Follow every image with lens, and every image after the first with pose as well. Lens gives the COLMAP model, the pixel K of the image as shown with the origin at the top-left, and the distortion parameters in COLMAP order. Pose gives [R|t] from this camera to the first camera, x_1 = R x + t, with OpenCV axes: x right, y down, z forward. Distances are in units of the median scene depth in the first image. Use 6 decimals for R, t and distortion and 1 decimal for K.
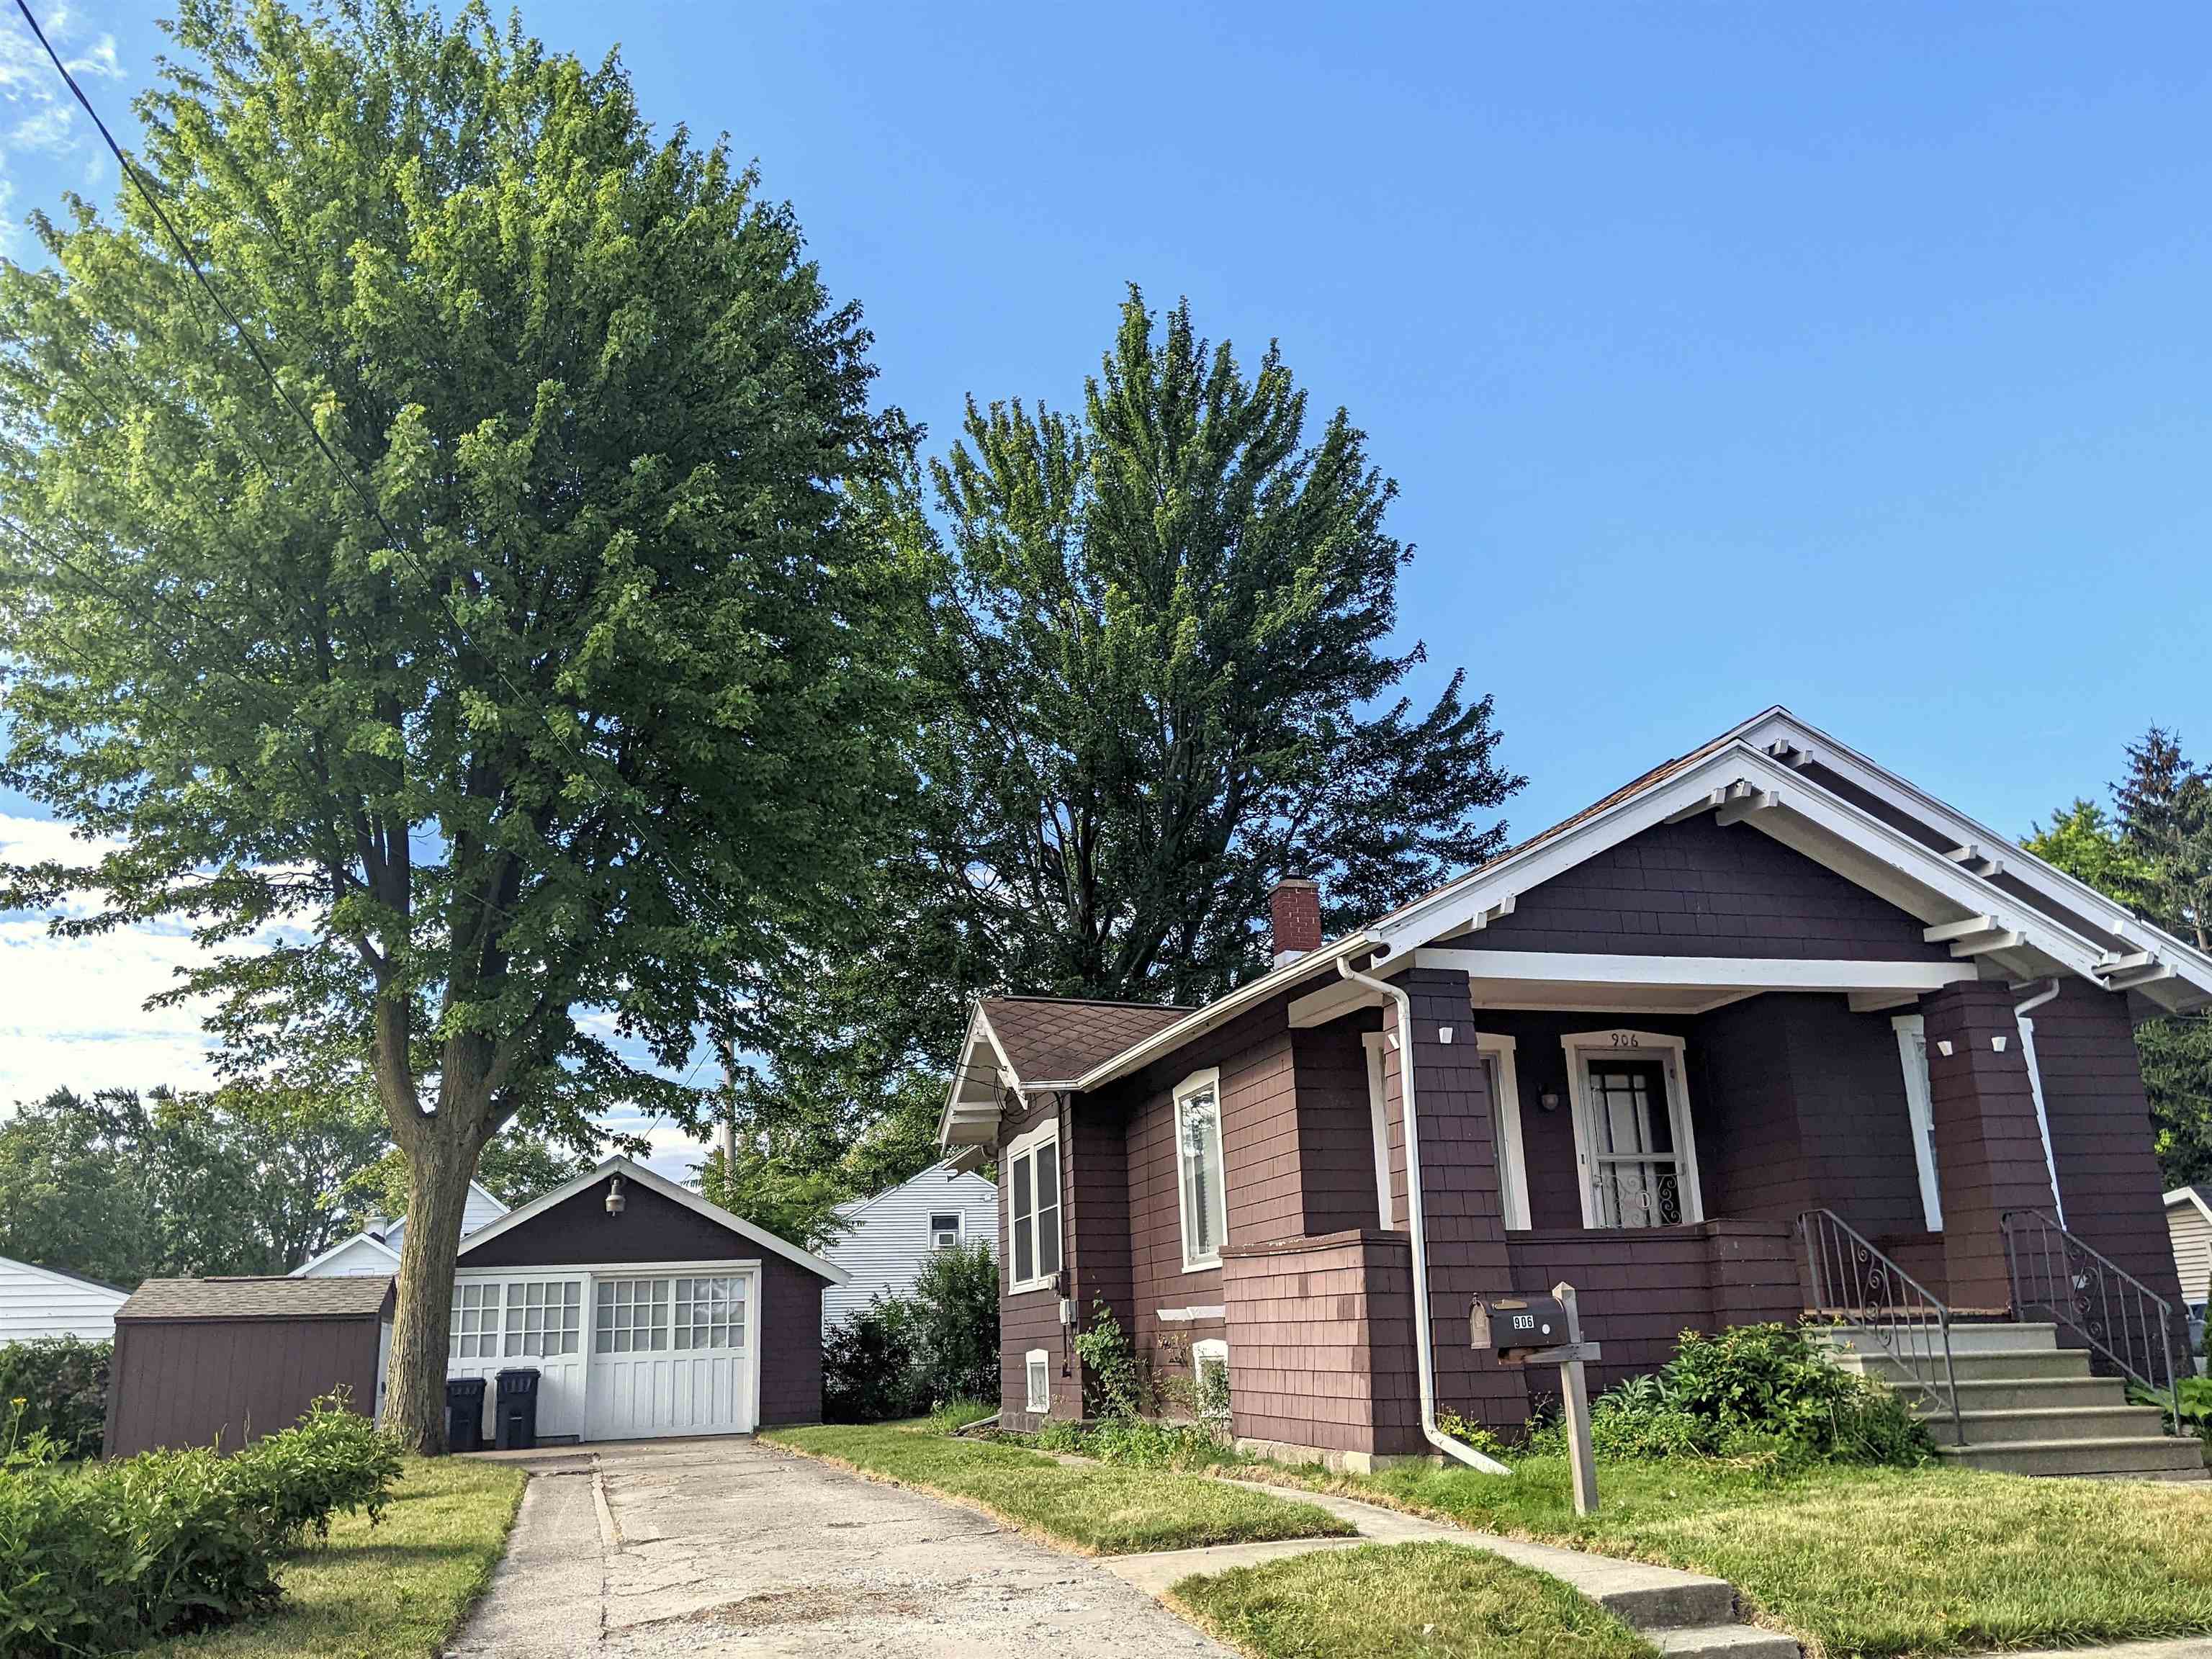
lens RADIAL K [[1954.8, 0, 1100.9], [0, 1954.8, 821.5], [0, 0, 1]] dist [0.028755, -0.078719]
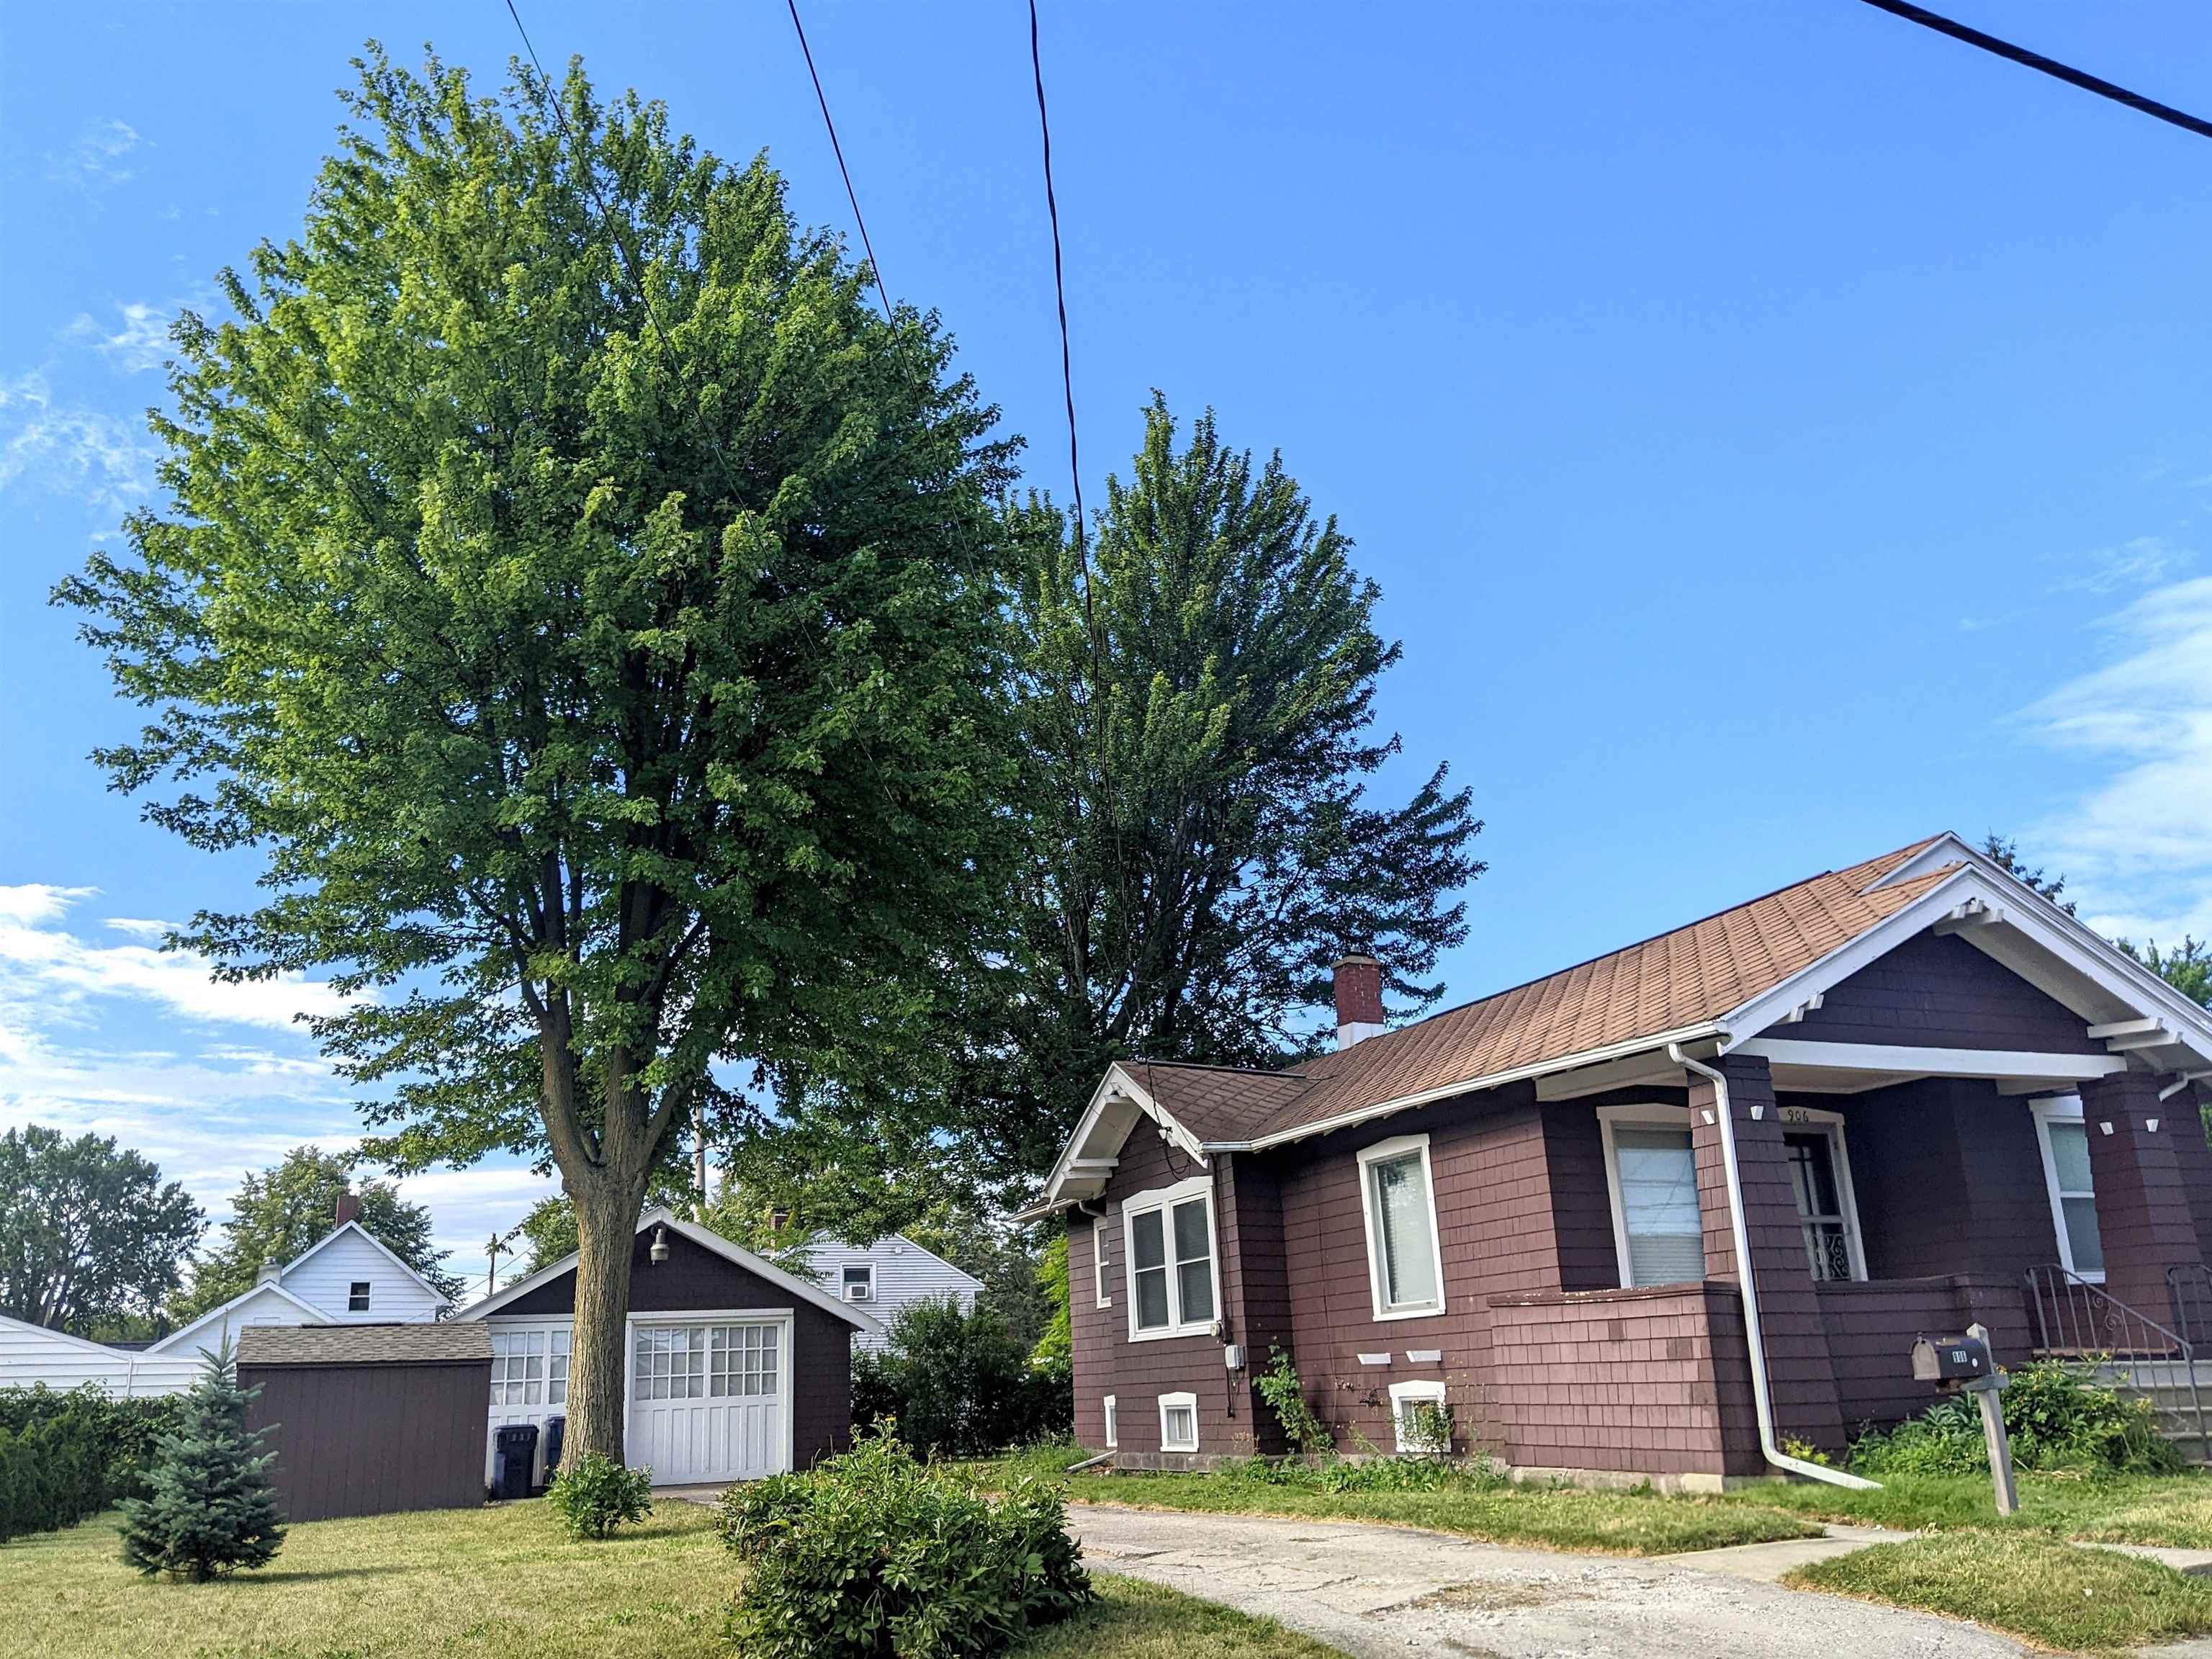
lens RADIAL K [[1954.8, 0, 1049.7], [0, 1954.8, 808.3], [0, 0, 1]] dist [0.028755, -0.078719]
pose [[0.990392, 0.038035, 0.132958, -0.264312], [-0.033610, 0.998809, -0.035365, -0.010294], [-0.134145, 0.030557, 0.990490, -0.066017]]
